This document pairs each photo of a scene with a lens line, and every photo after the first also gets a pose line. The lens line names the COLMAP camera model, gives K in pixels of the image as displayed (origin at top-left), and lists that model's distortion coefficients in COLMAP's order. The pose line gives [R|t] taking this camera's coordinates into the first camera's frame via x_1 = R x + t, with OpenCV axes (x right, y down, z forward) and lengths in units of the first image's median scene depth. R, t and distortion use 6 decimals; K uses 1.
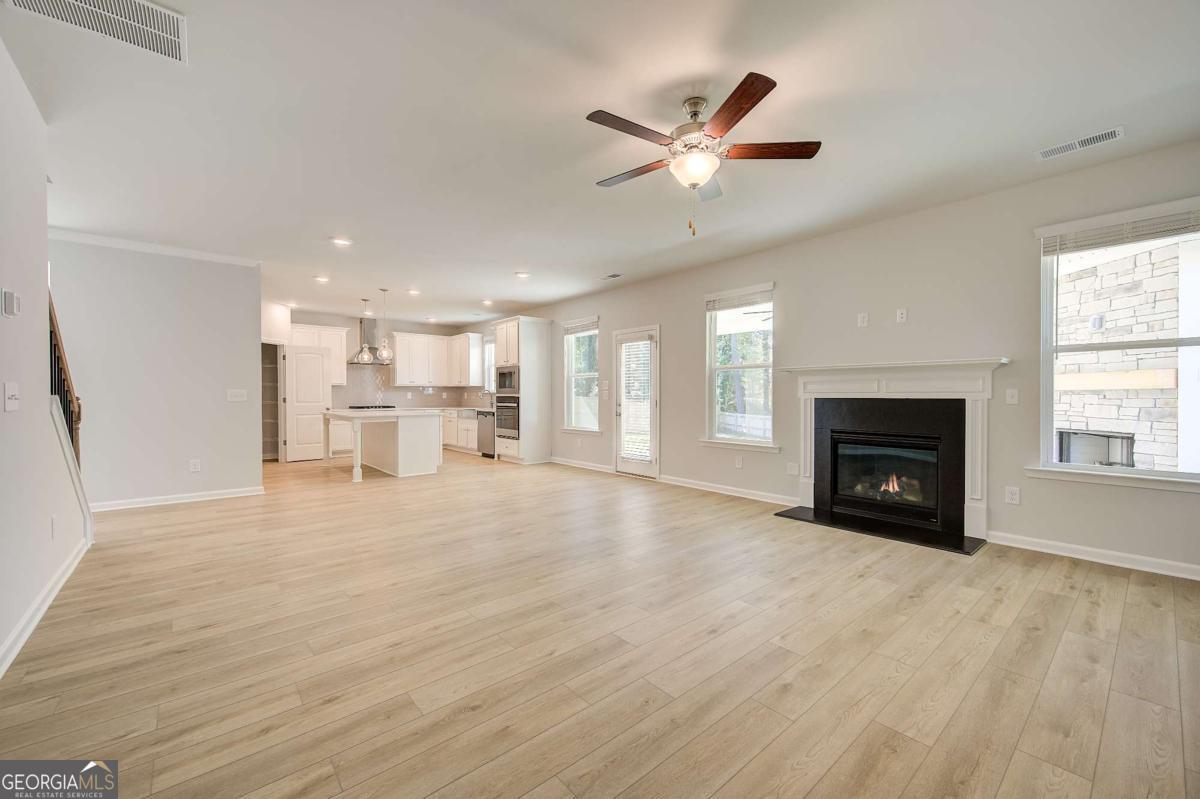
lens RADIAL K [[478.6, 0, 603.8], [0, 478.6, 399.5], [0, 0, 1]] dist [0.010817, -0.005248]
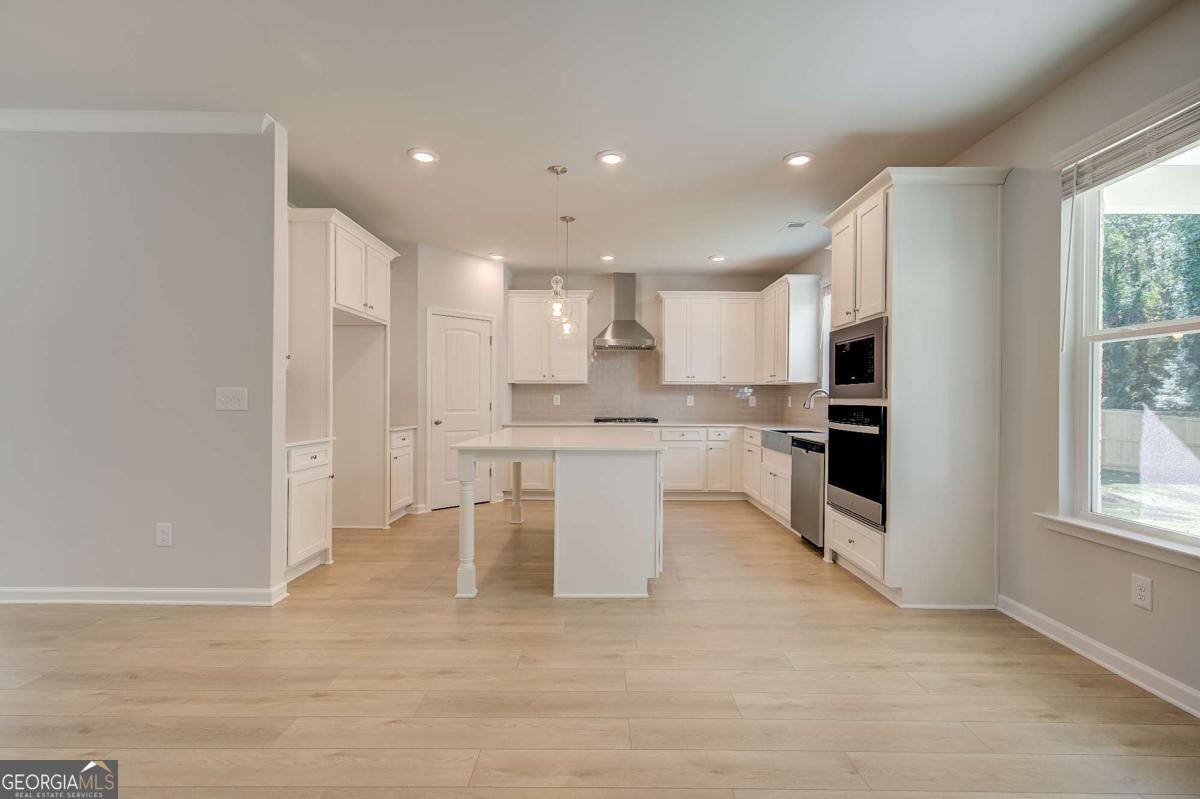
lens RADIAL K [[541.3, 0, 603.5], [0, 541.3, 400.6], [0, 0, 1]] dist [0.009854, -0.000221]
pose [[0.758143, 0.008312, -0.652035, -0.126632], [-0.013663, 0.999902, -0.003141, -0.011282], [0.651945, 0.011290, 0.758182, 0.945291]]
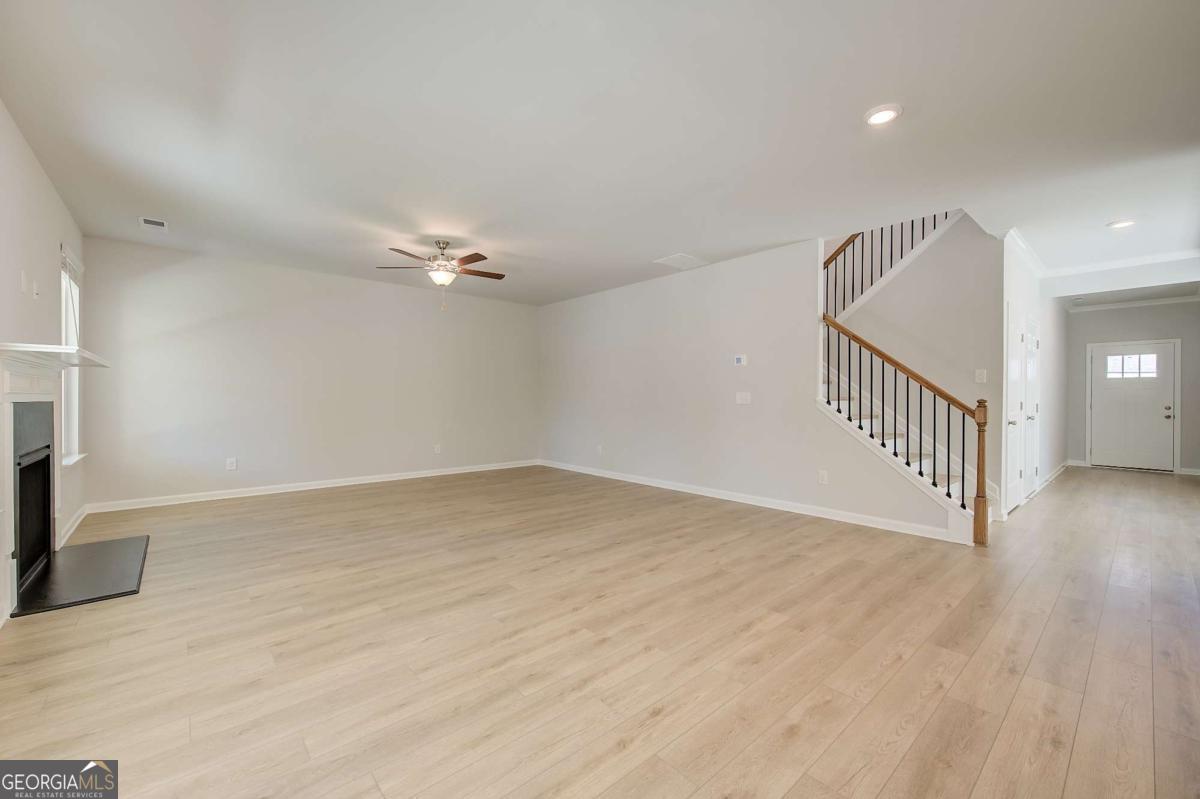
lens RADIAL K [[478.6, 0, 603.8], [0, 478.6, 399.5], [0, 0, 1]] dist [0.010817, -0.005248]
pose [[-0.999911, -0.000479, -0.013298, -0.223042], [-0.000665, 0.999902, 0.013981, -0.014725], [0.013290, 0.013989, -0.999814, 1.551083]]
